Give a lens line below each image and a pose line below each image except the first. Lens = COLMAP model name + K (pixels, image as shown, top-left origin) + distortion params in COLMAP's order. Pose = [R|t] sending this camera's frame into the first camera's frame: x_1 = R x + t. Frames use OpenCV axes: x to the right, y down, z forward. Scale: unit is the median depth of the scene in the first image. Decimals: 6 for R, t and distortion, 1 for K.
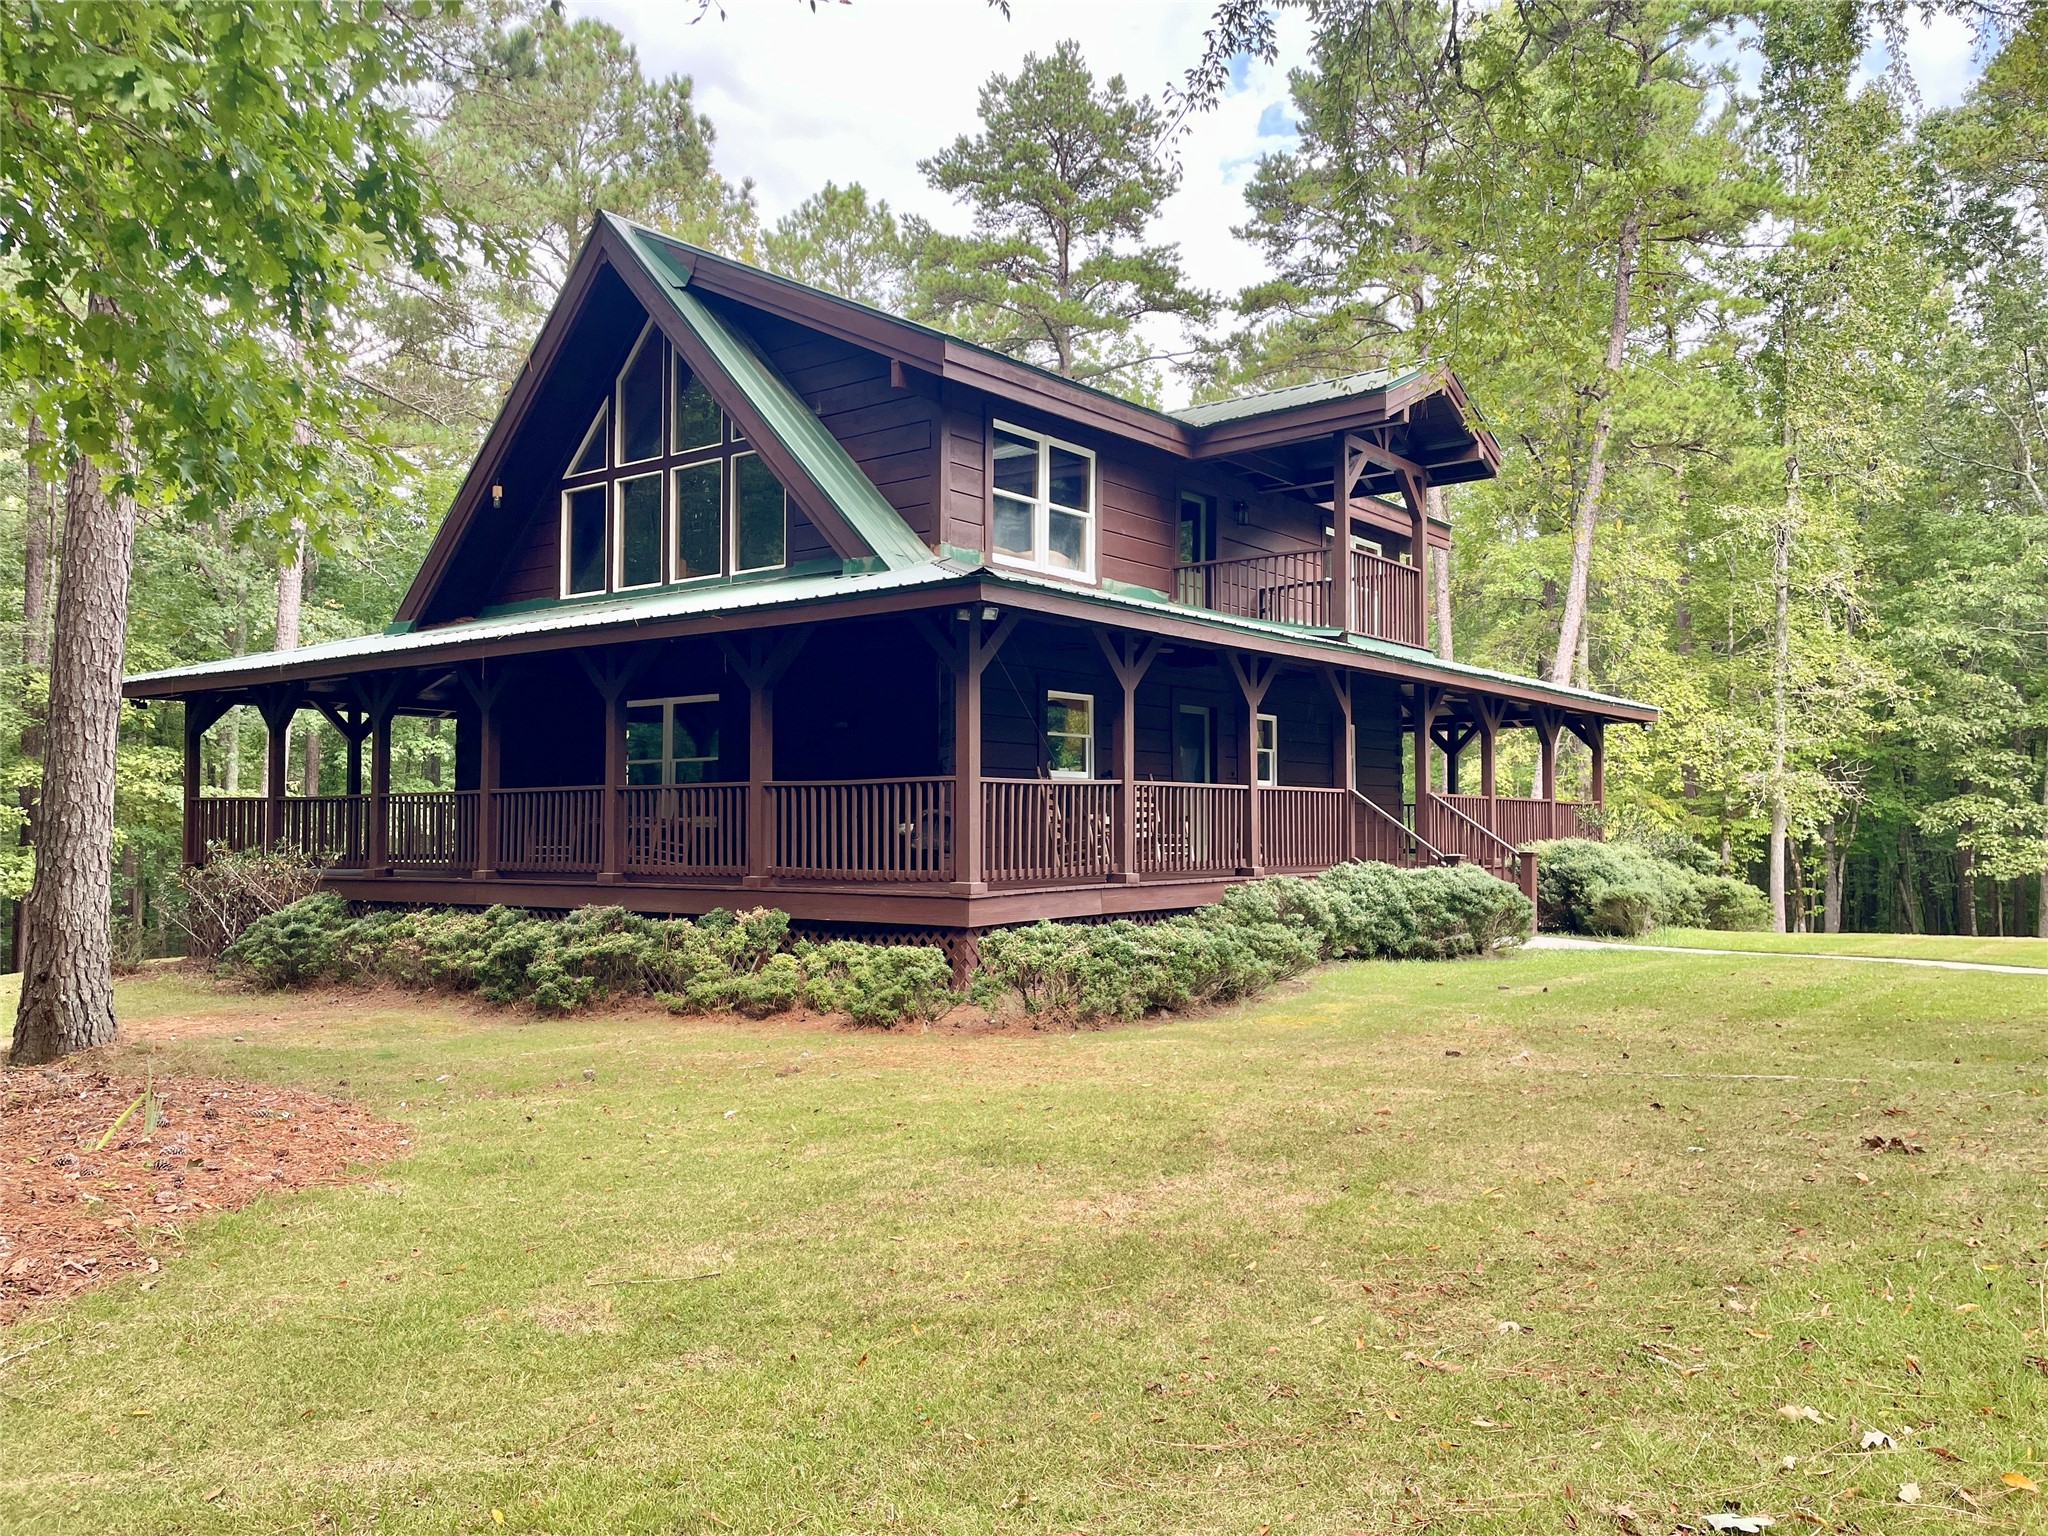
lens RADIAL K [[1550.4, 0, 1024.0], [0, 1550.4, 768.0], [0, 0, 1]] dist [0.003987, 0.002559]
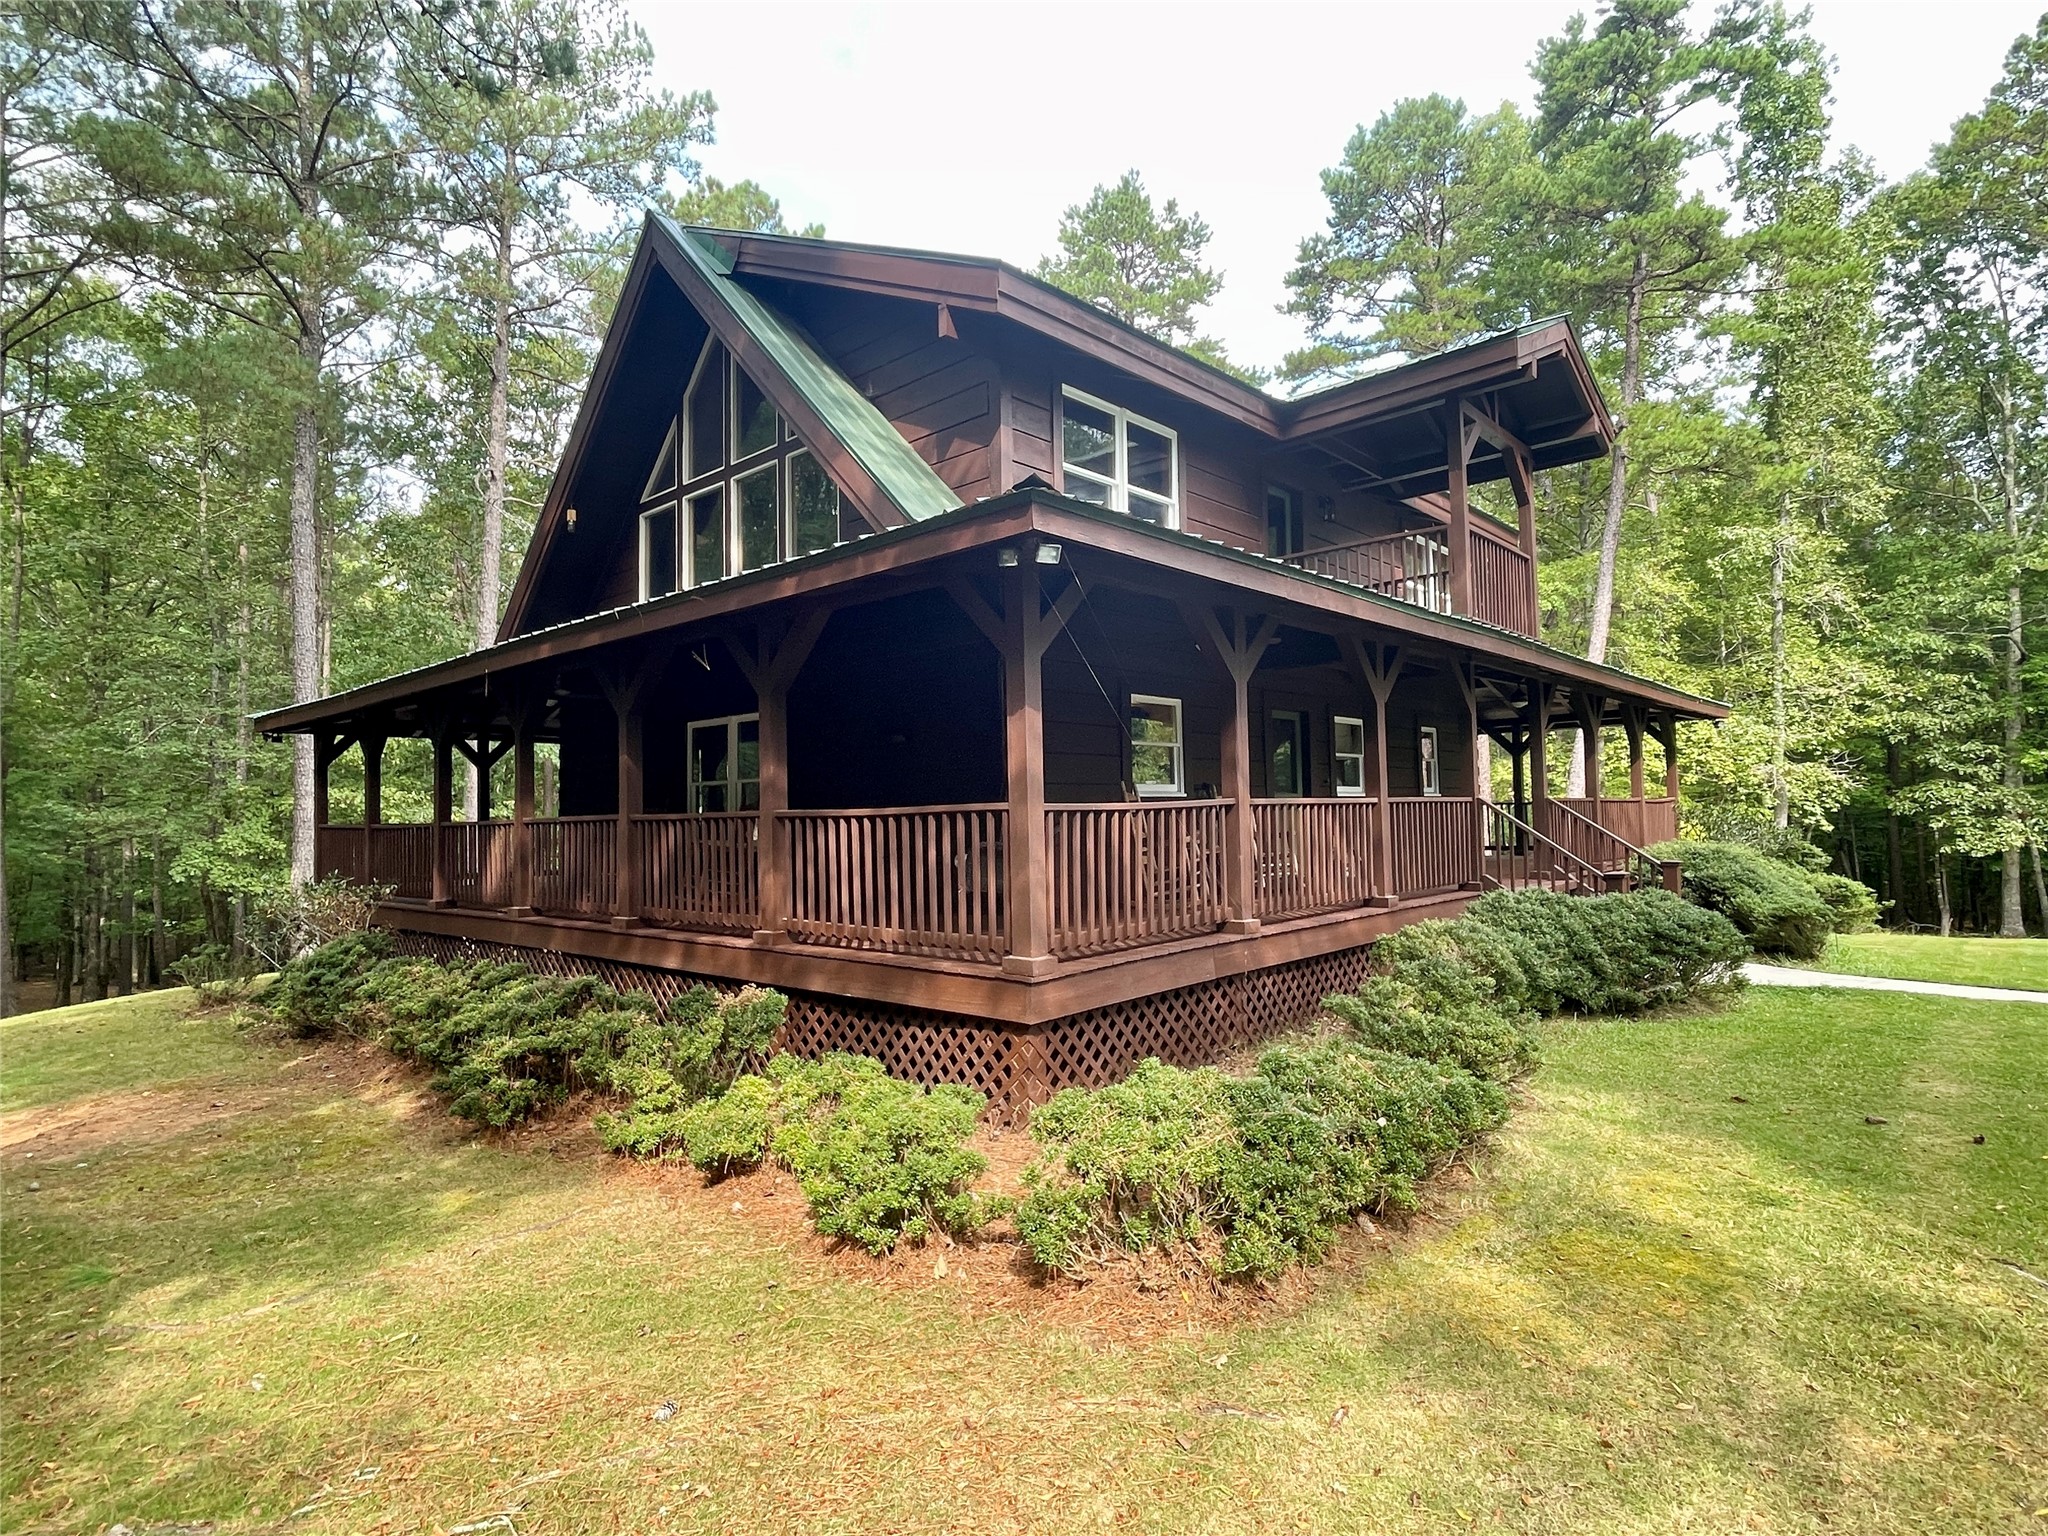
lens RADIAL K [[1087.7, 0, 1024.0], [0, 1087.7, 768.0], [0, 0, 1]] dist [0.026804, -0.000284]
pose [[0.996916, -0.023529, -0.074866, -0.000146], [0.023083, 0.999710, -0.006812, -0.004511], [0.075004, 0.005063, 0.997170, 0.347363]]
